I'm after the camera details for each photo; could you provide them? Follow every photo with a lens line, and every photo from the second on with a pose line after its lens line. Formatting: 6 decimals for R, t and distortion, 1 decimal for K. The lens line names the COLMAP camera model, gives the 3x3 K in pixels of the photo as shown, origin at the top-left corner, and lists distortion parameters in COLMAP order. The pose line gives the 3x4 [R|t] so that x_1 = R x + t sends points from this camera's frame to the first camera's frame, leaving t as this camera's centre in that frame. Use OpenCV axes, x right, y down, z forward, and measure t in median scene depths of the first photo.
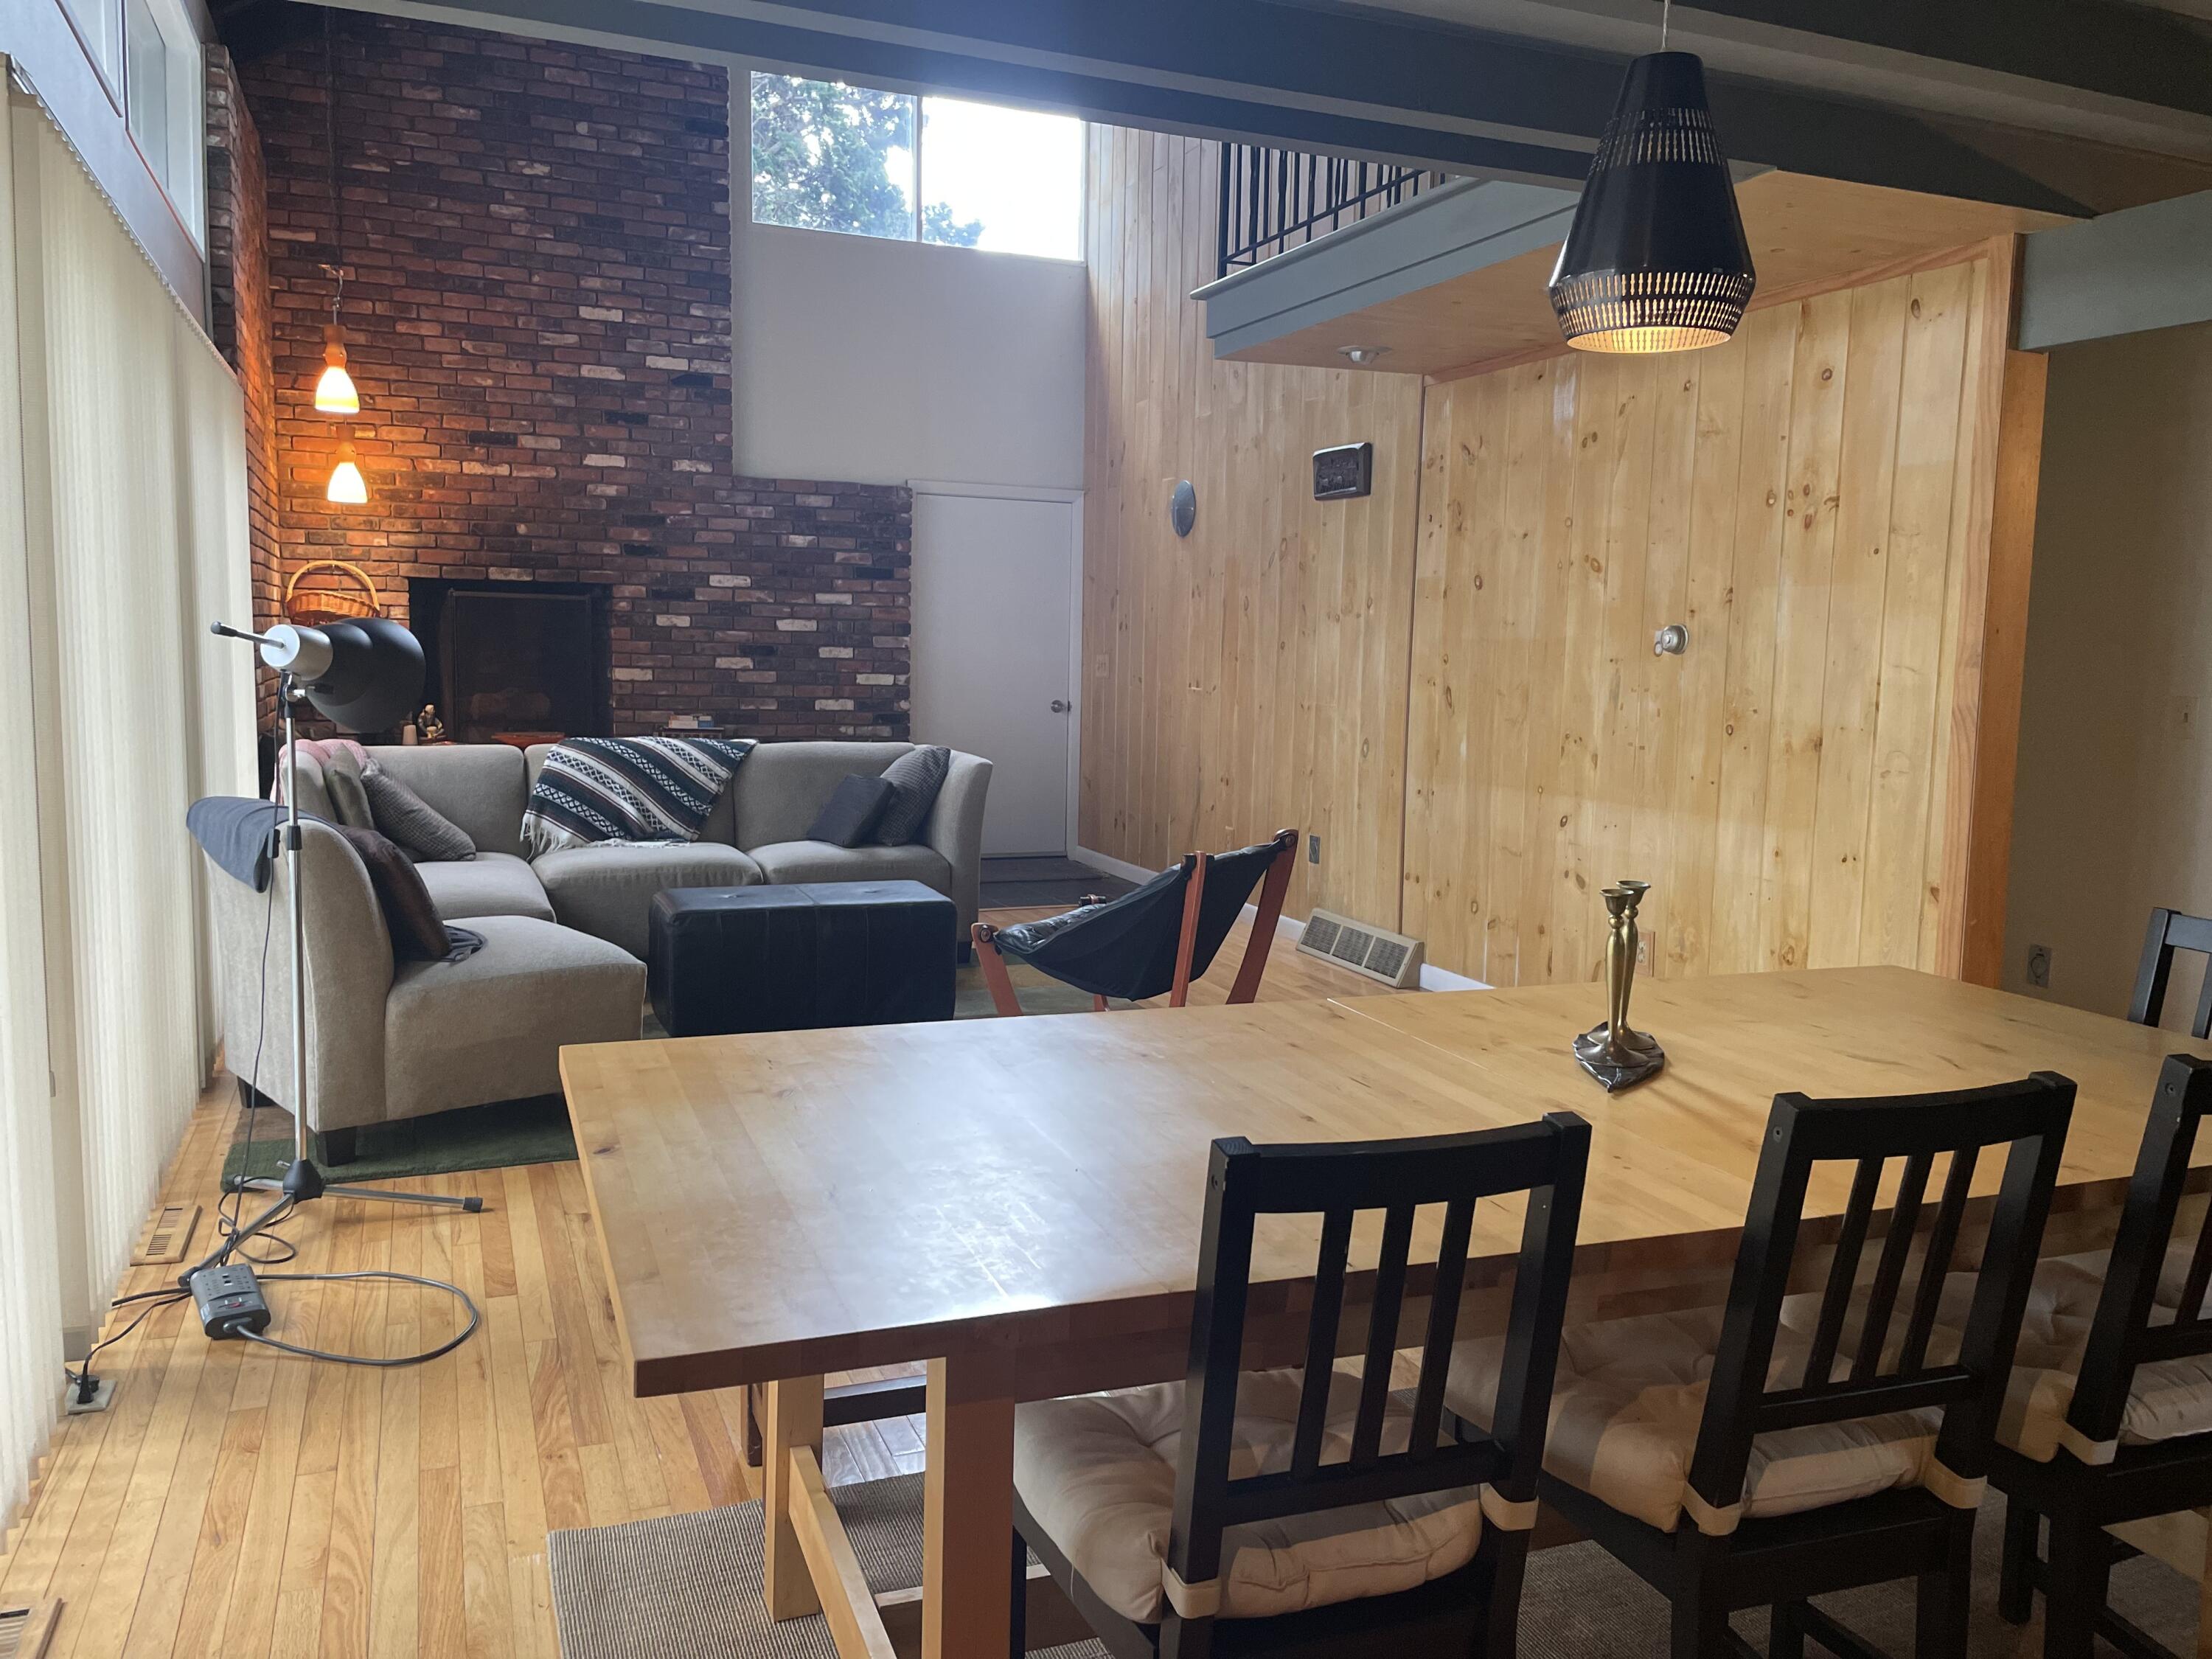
lens RADIAL K [[1665.5, 0, 1100.3], [0, 1665.5, 822.4], [0, 0, 1]] dist [0.079045, -0.115116]
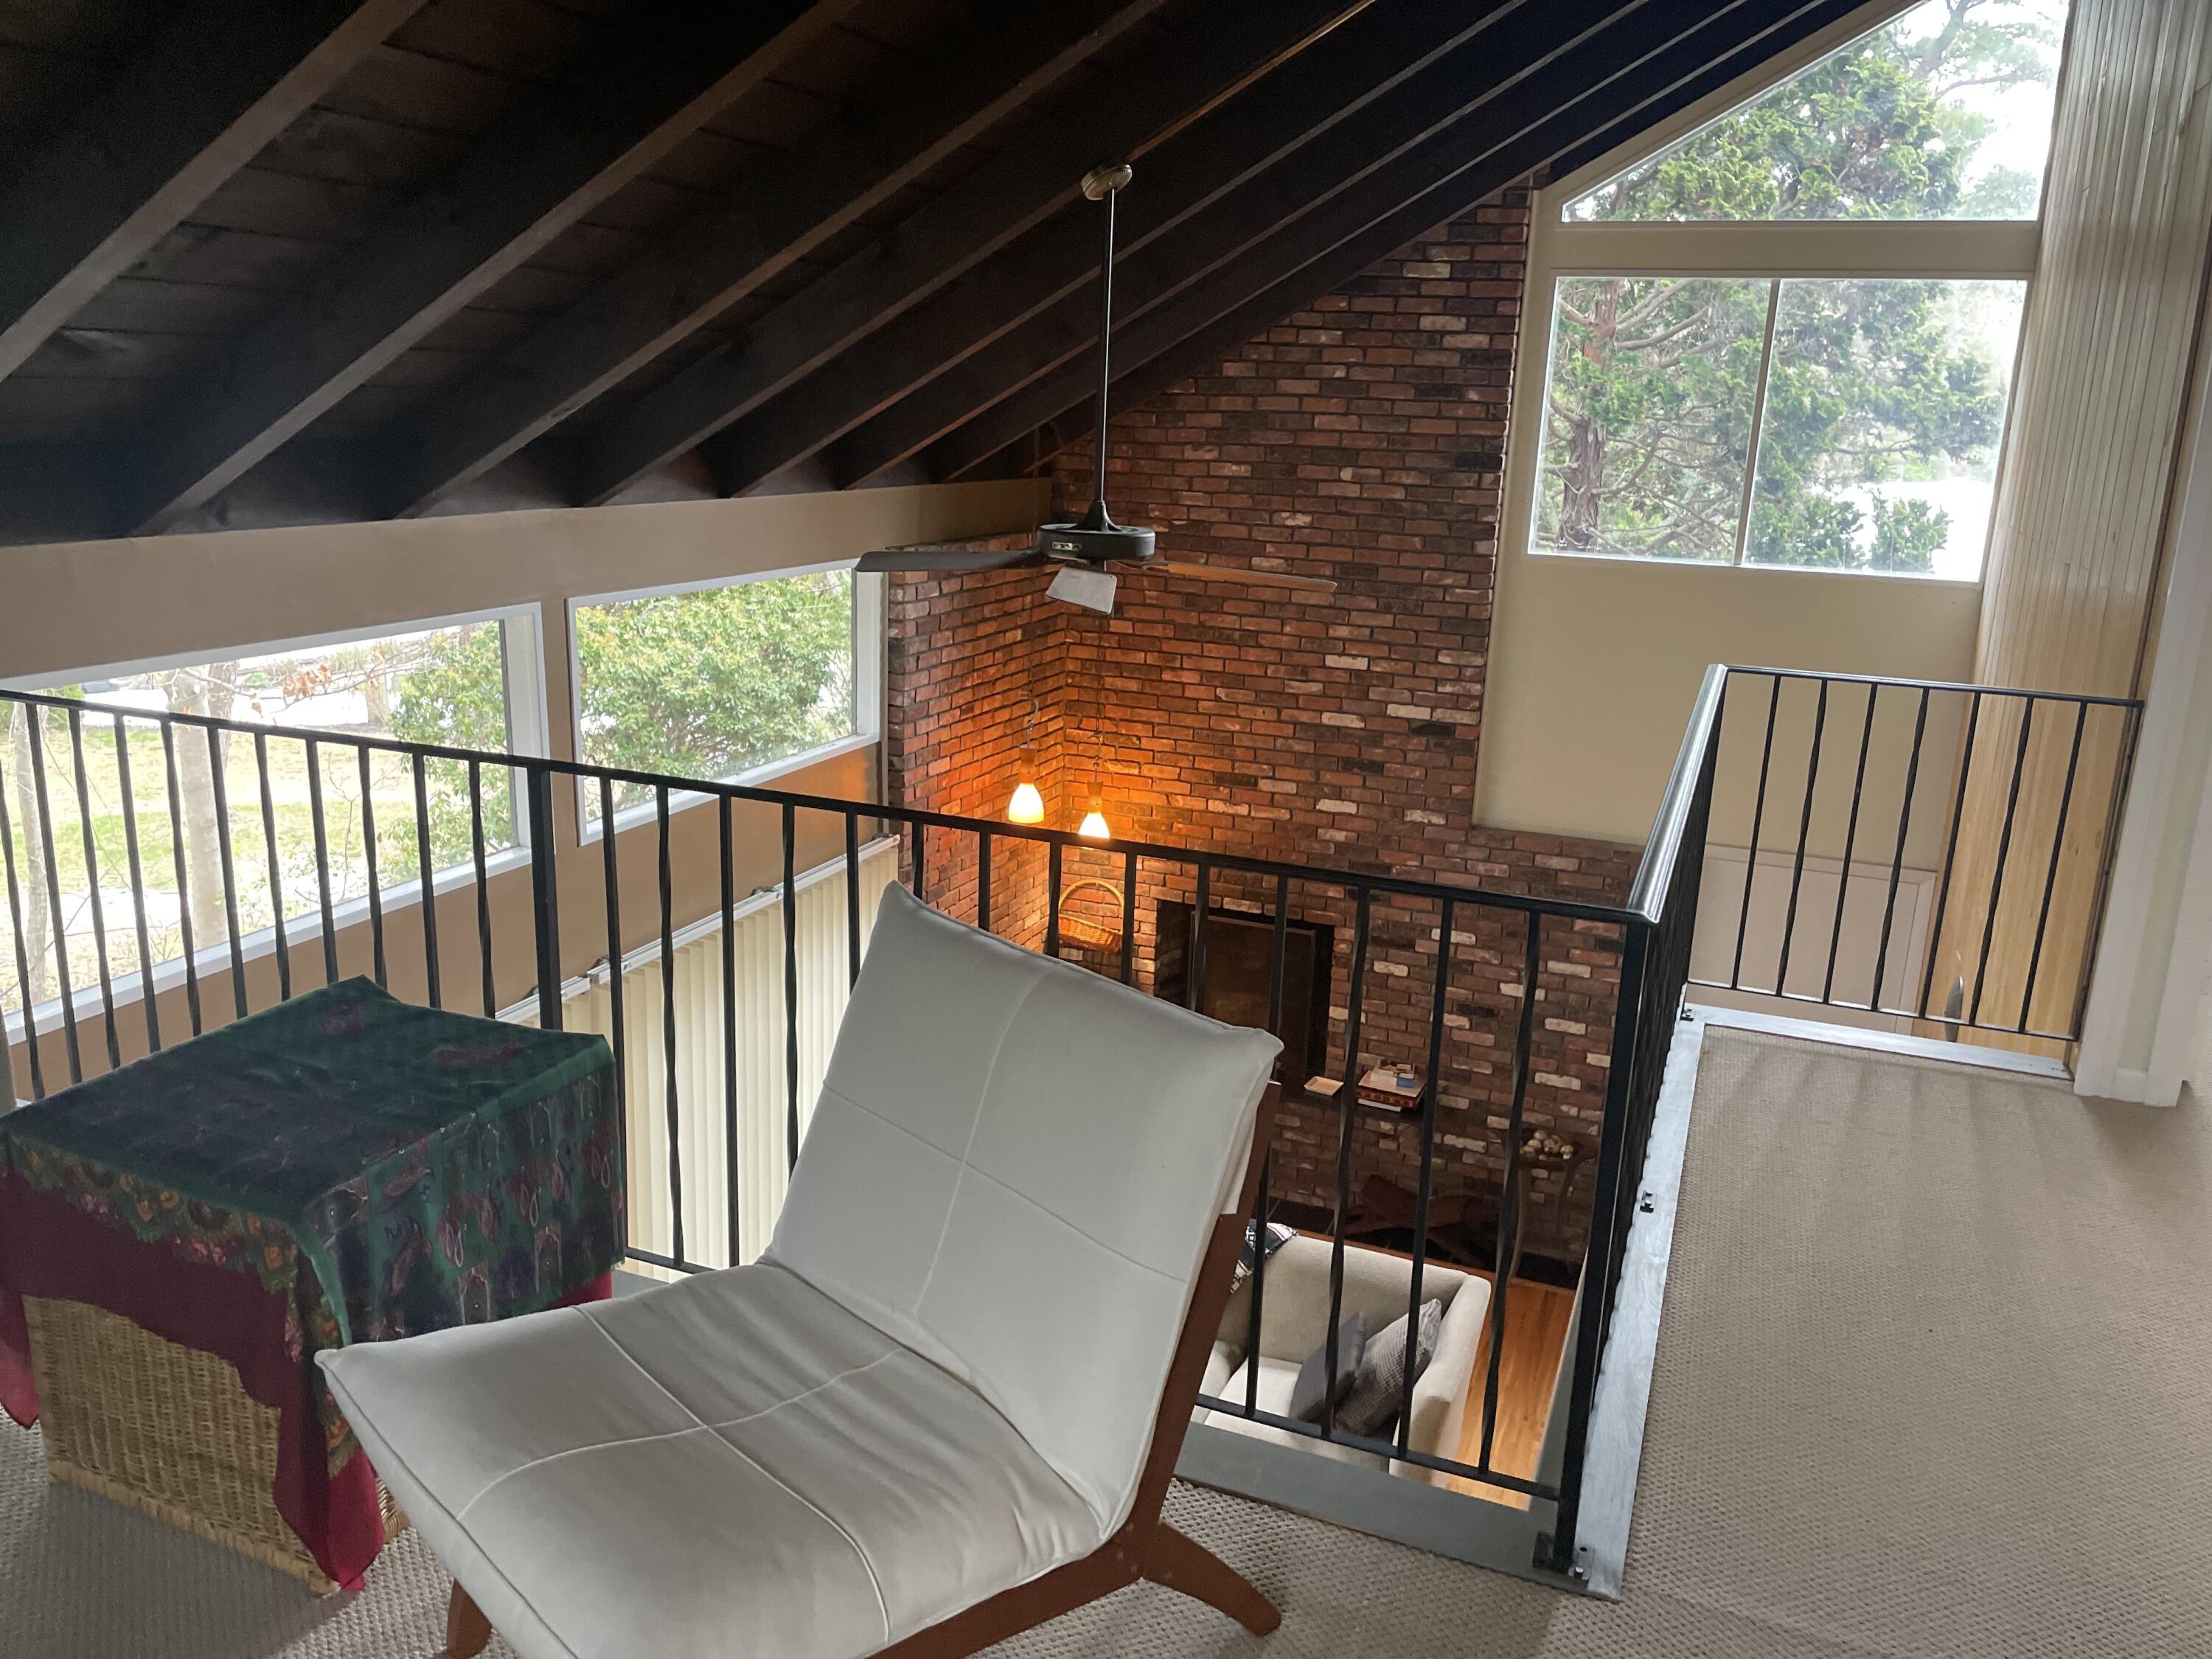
lens RADIAL K [[1665.5, 0, 1100.3], [0, 1665.5, 822.4], [0, 0, 1]] dist [0.079045, -0.115116]
pose [[0.712979, 0.176750, -0.678542, 0.269483], [-0.095269, 0.983153, 0.155993, -0.347795], [0.694683, -0.046576, 0.717807, 0.209032]]
